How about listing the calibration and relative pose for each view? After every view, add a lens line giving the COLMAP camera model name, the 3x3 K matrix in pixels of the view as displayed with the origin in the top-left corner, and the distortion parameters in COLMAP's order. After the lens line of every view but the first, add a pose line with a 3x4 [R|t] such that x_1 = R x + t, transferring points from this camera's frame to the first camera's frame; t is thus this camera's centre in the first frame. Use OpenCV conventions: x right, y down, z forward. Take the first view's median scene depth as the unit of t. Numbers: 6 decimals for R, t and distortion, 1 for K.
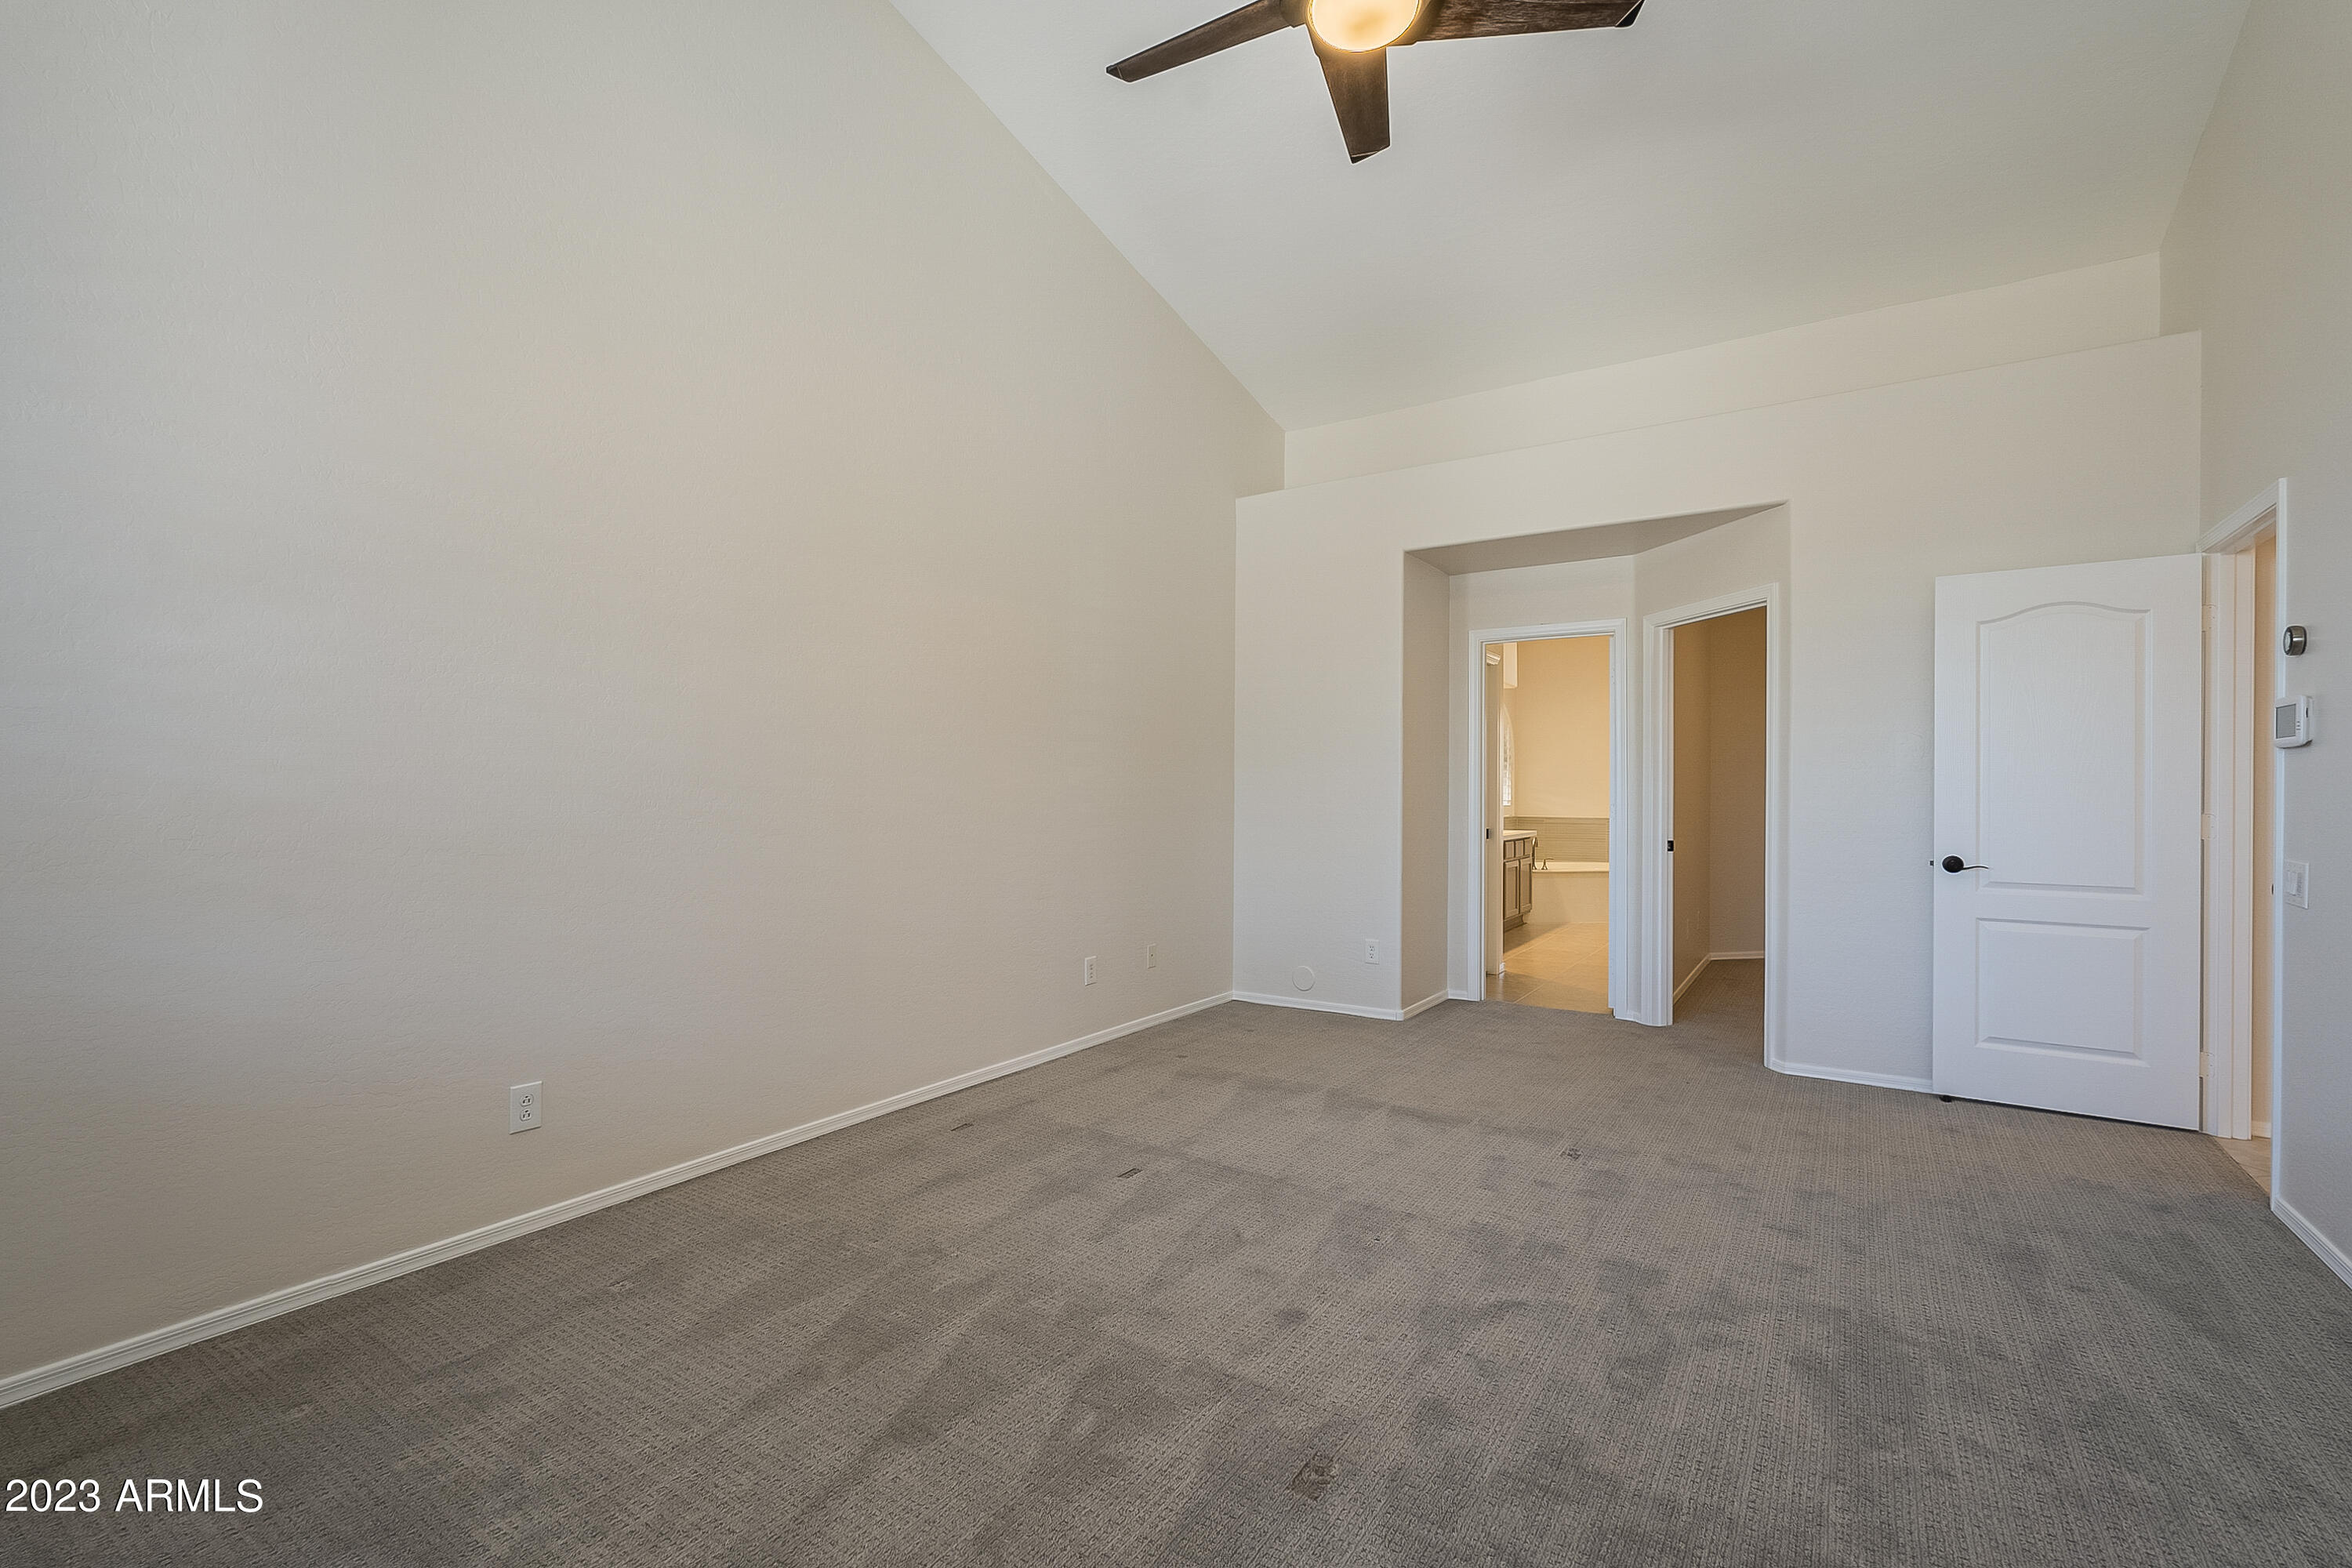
lens RADIAL K [[1044.2, 0, 1183.5], [0, 1044.2, 788.8], [0, 0, 1]] dist [0.000891, -0.000416]
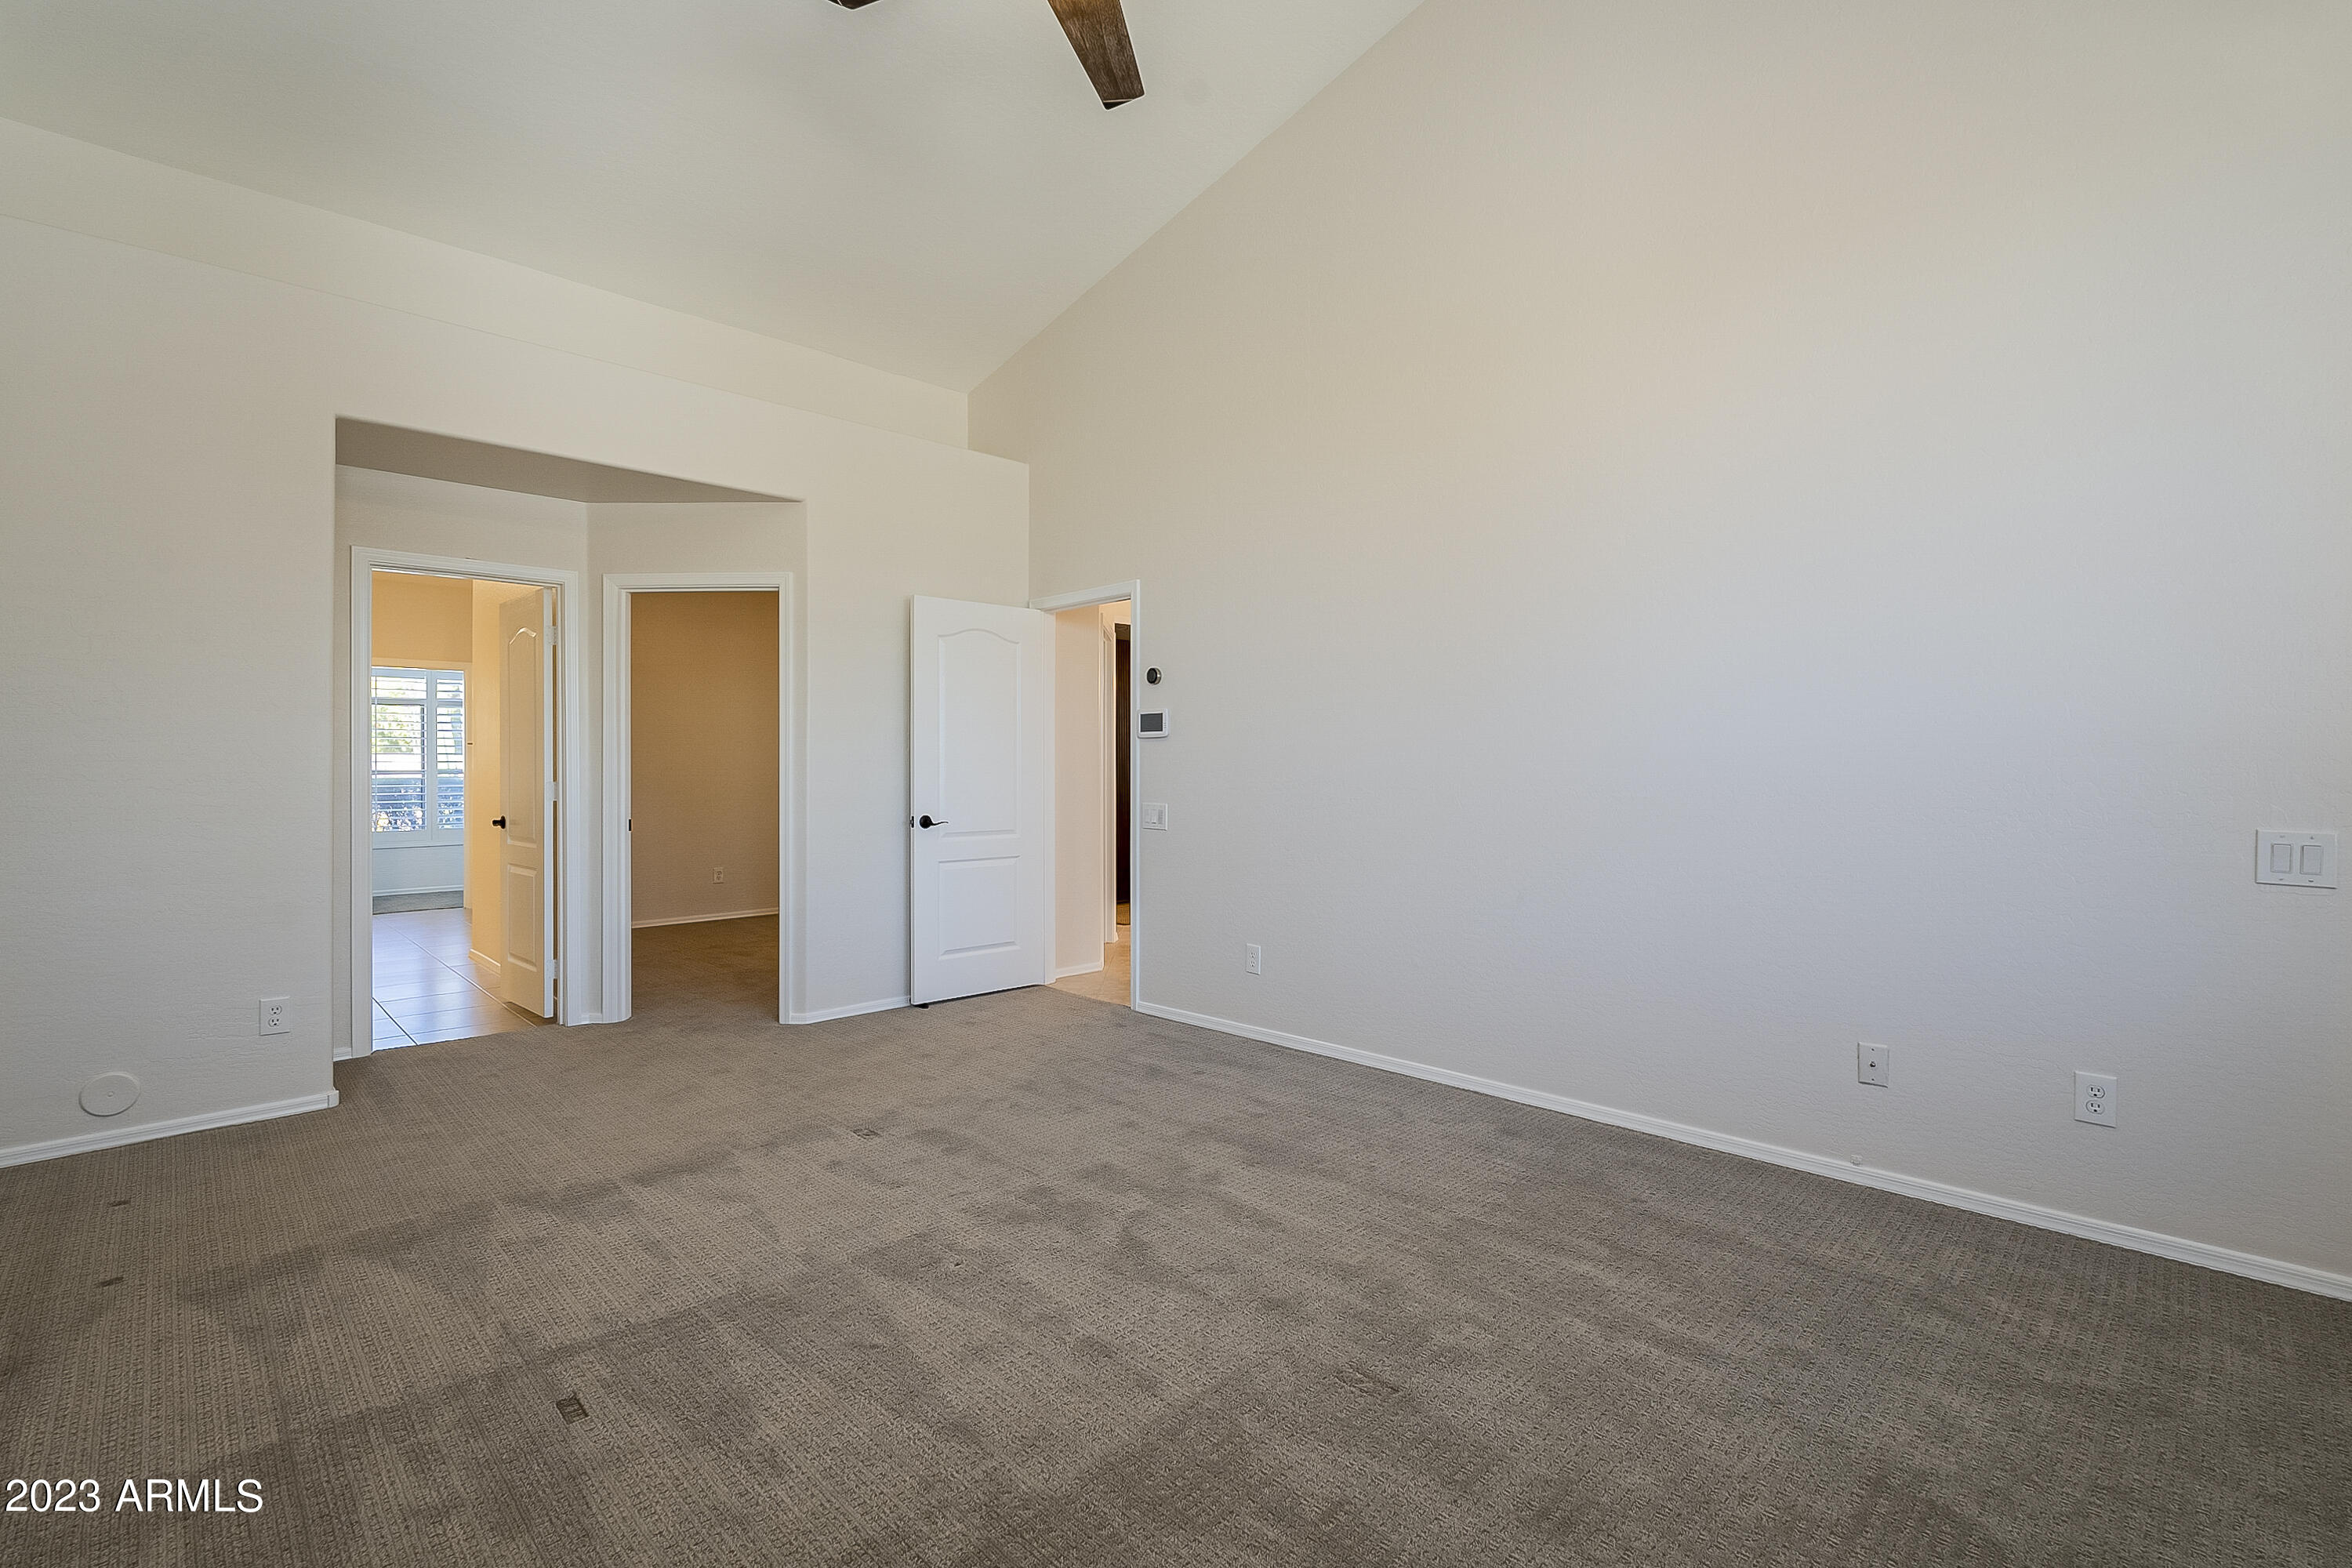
lens RADIAL K [[1033.1, 0, 1175.9], [0, 1033.1, 771.7], [0, 0, 1]] dist [-0.003395, 0.000259]
pose [[0.222501, -0.010831, 0.974872, -0.522908], [0.003563, 0.999941, 0.010297, -0.001330], [-0.974926, 0.001183, 0.222526, 0.508466]]
